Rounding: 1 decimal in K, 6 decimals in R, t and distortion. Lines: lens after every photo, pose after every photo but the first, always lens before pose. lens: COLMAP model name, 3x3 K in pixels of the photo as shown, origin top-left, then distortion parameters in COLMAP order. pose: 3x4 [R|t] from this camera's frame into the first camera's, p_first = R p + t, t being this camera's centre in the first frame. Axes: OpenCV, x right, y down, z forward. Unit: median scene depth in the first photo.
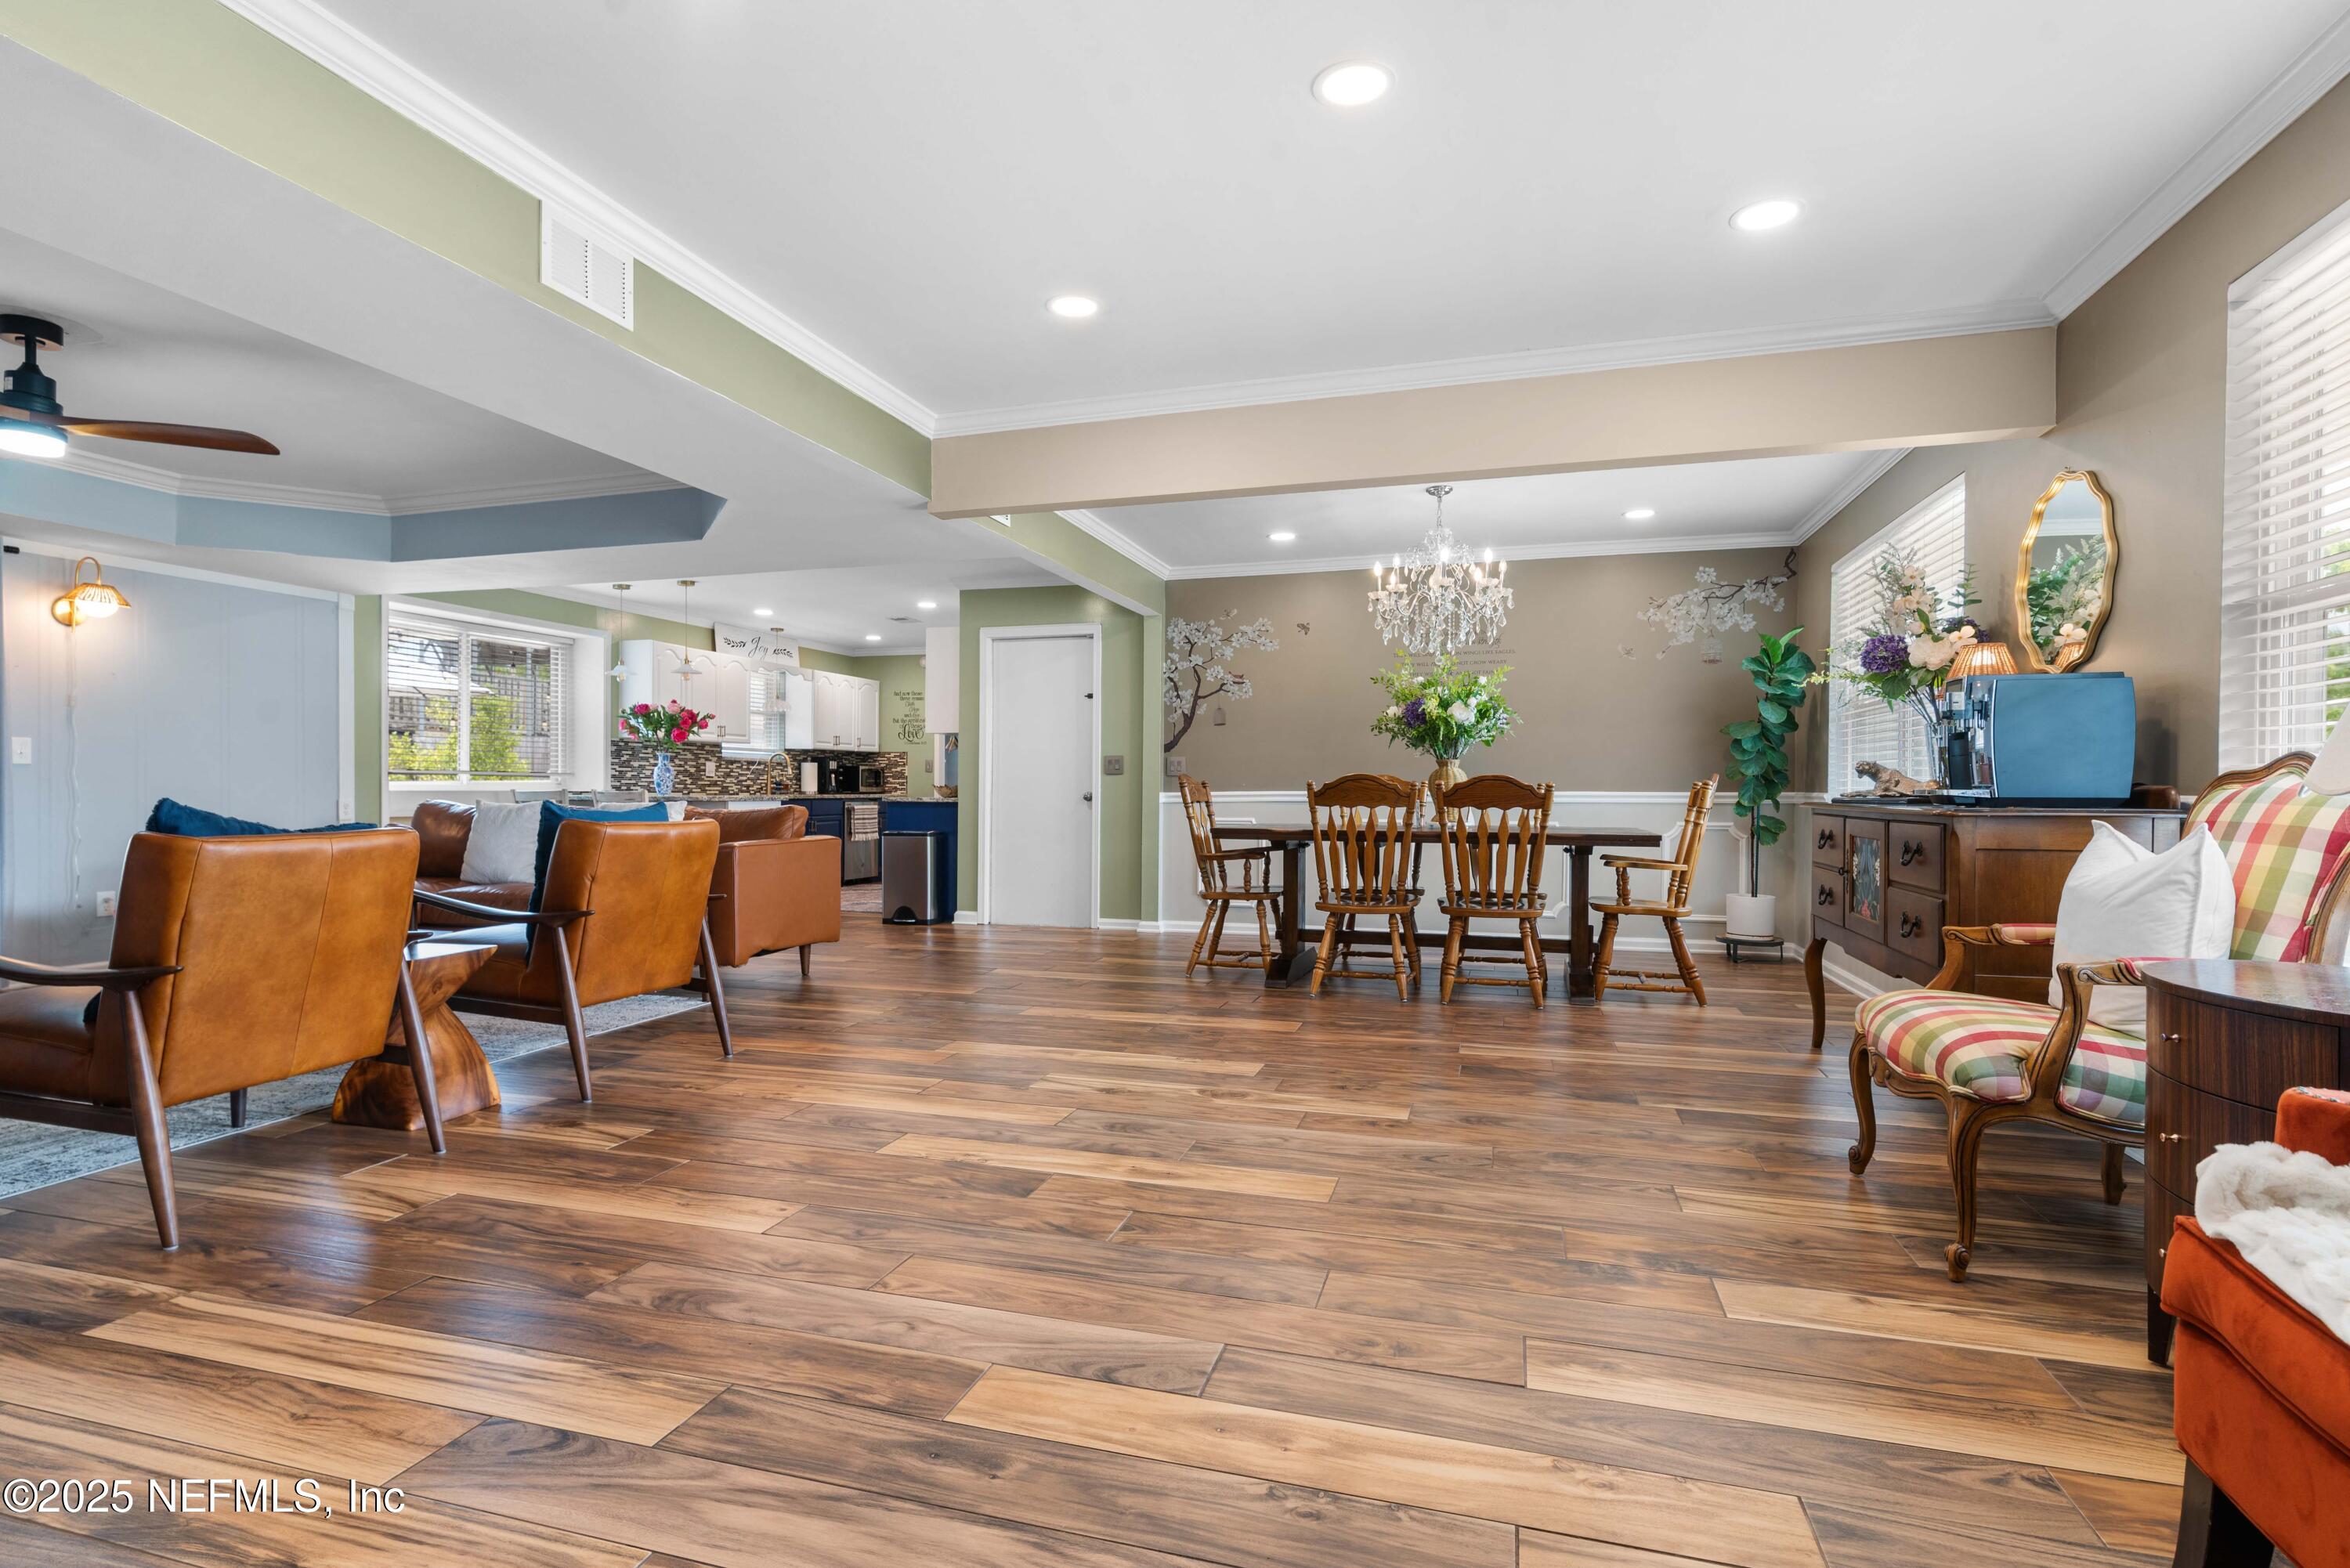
lens RADIAL K [[1135.7, 0, 1143.4], [0, 1135.7, 791.1], [0, 0, 1]] dist [0.001572, -0.000099]
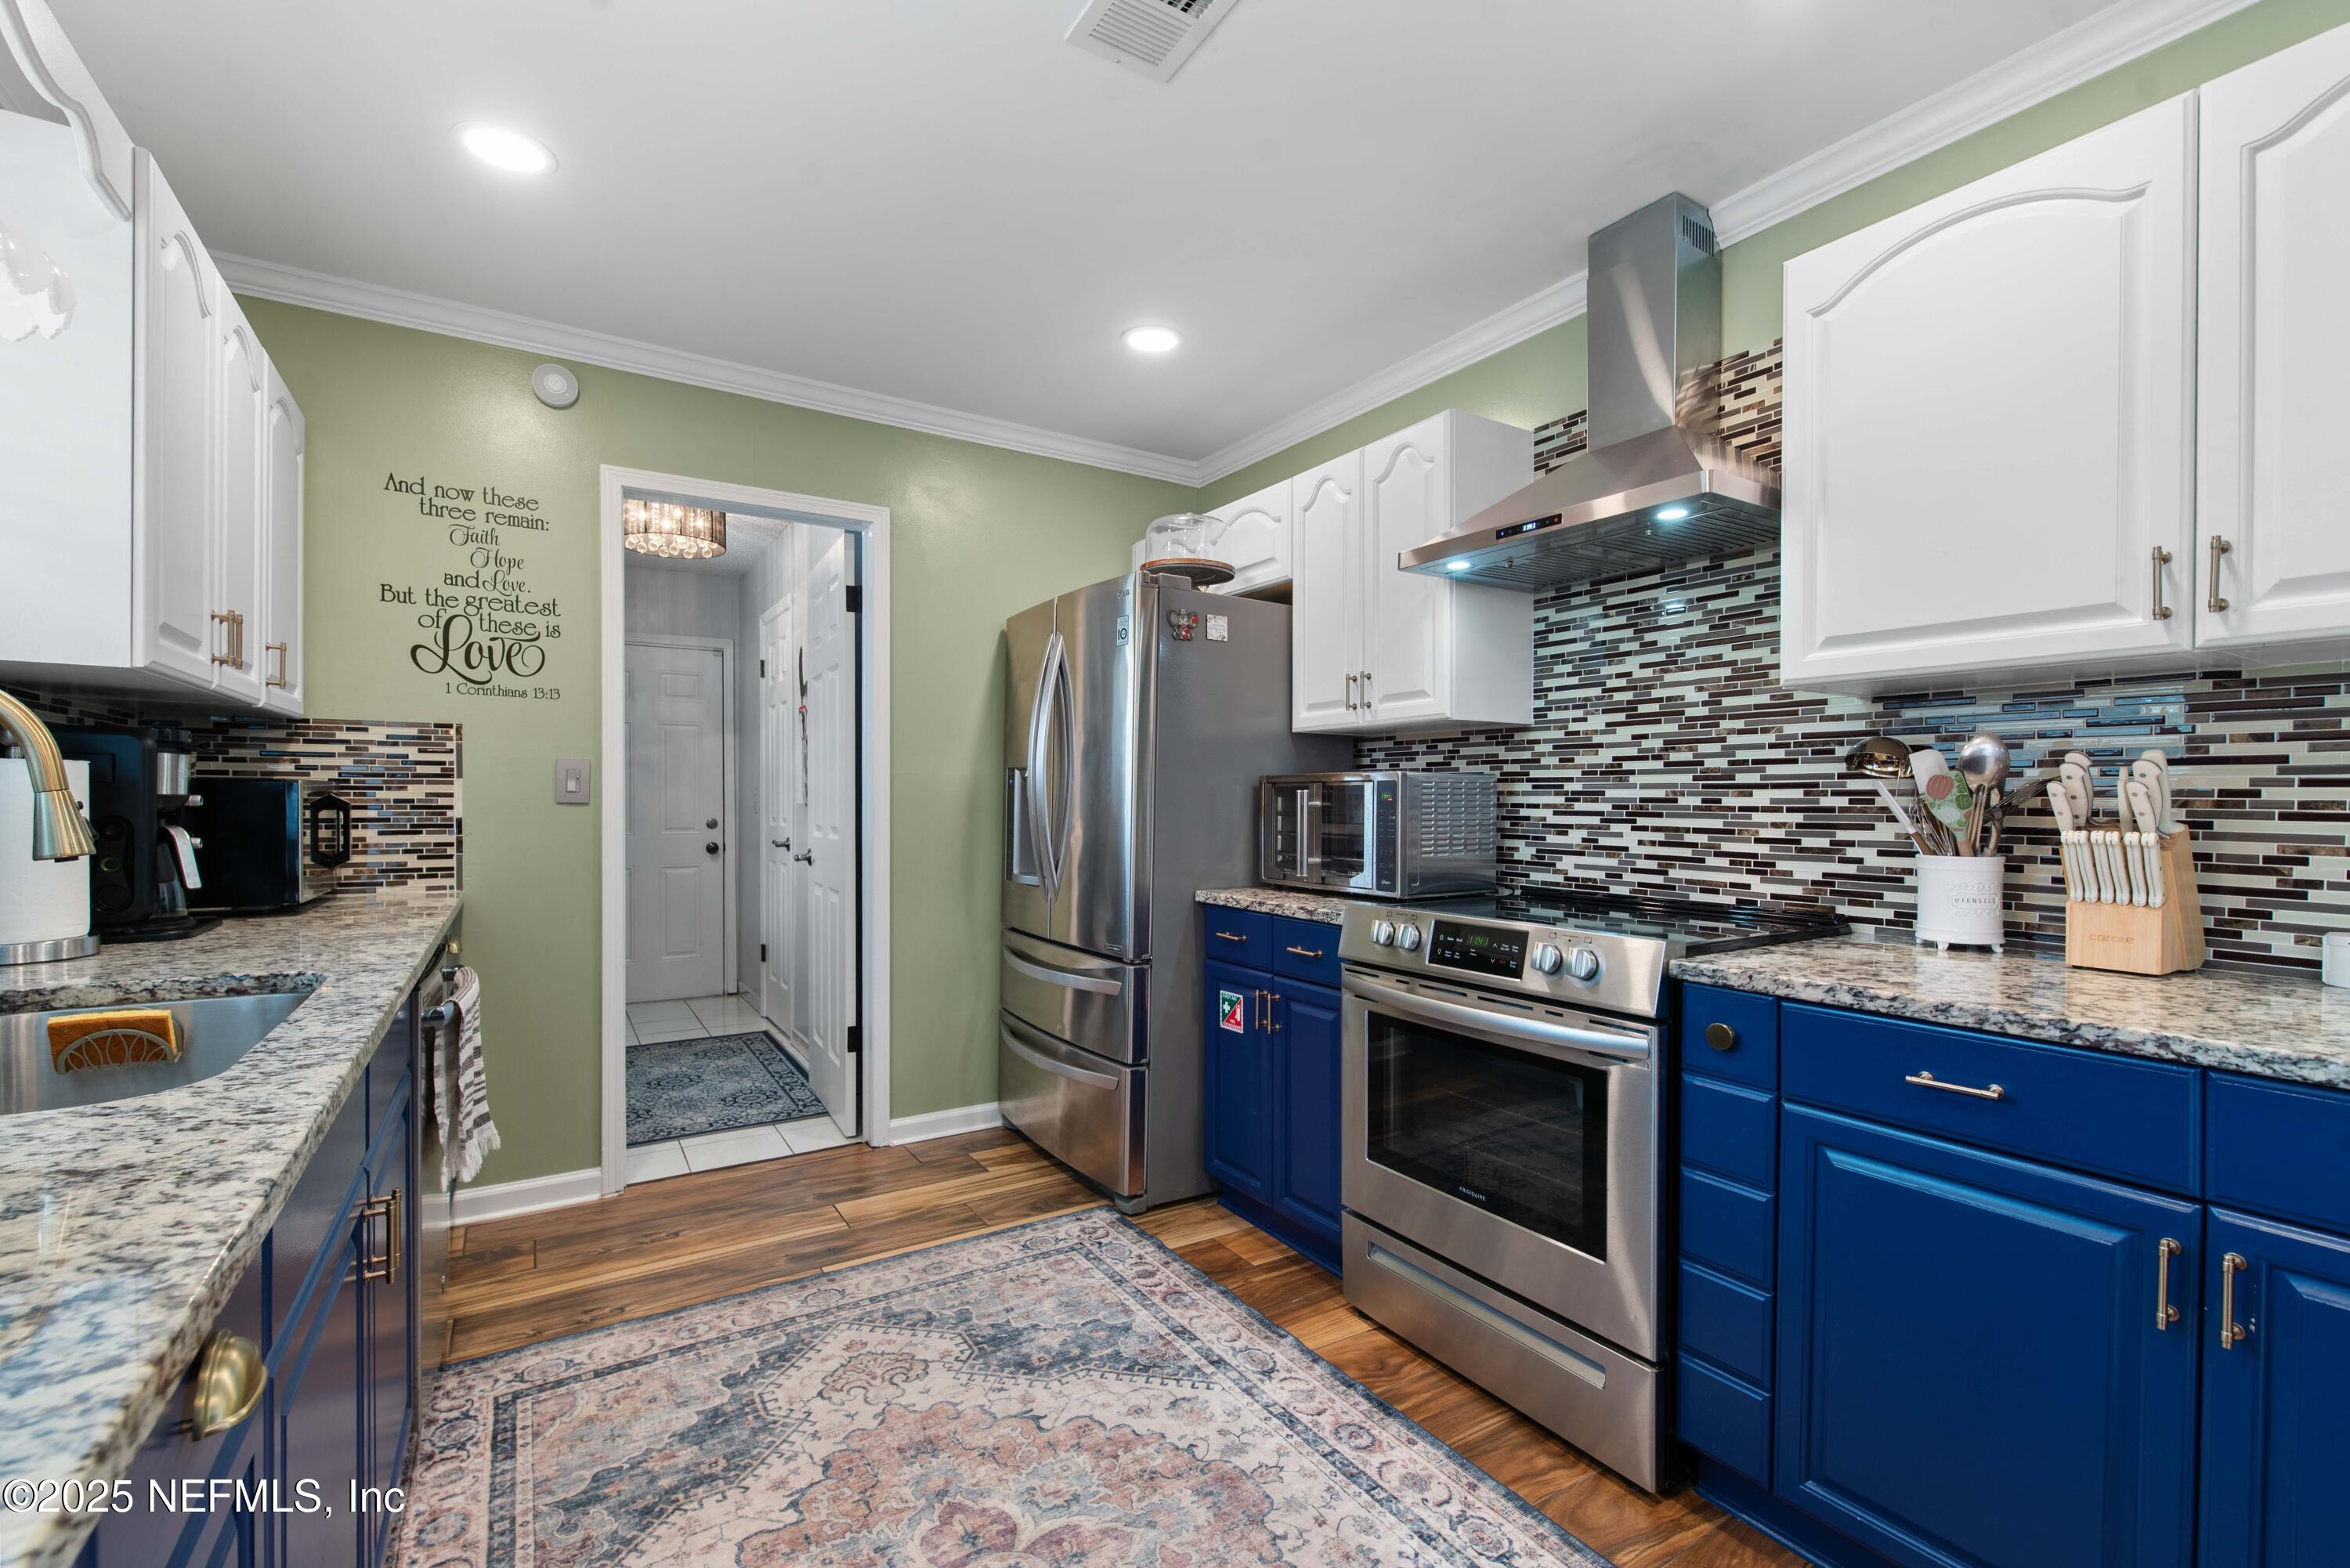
lens RADIAL K [[1017.1, 0, 1176.1], [0, 1017.1, 808.1], [0, 0, 1]] dist [0.000690, 0.000018]
pose [[0.645241, -0.009353, 0.763922, -0.445583], [0.001603, 0.999939, 0.010889, -0.028849], [-0.763978, -0.005802, 0.645216, 1.170578]]
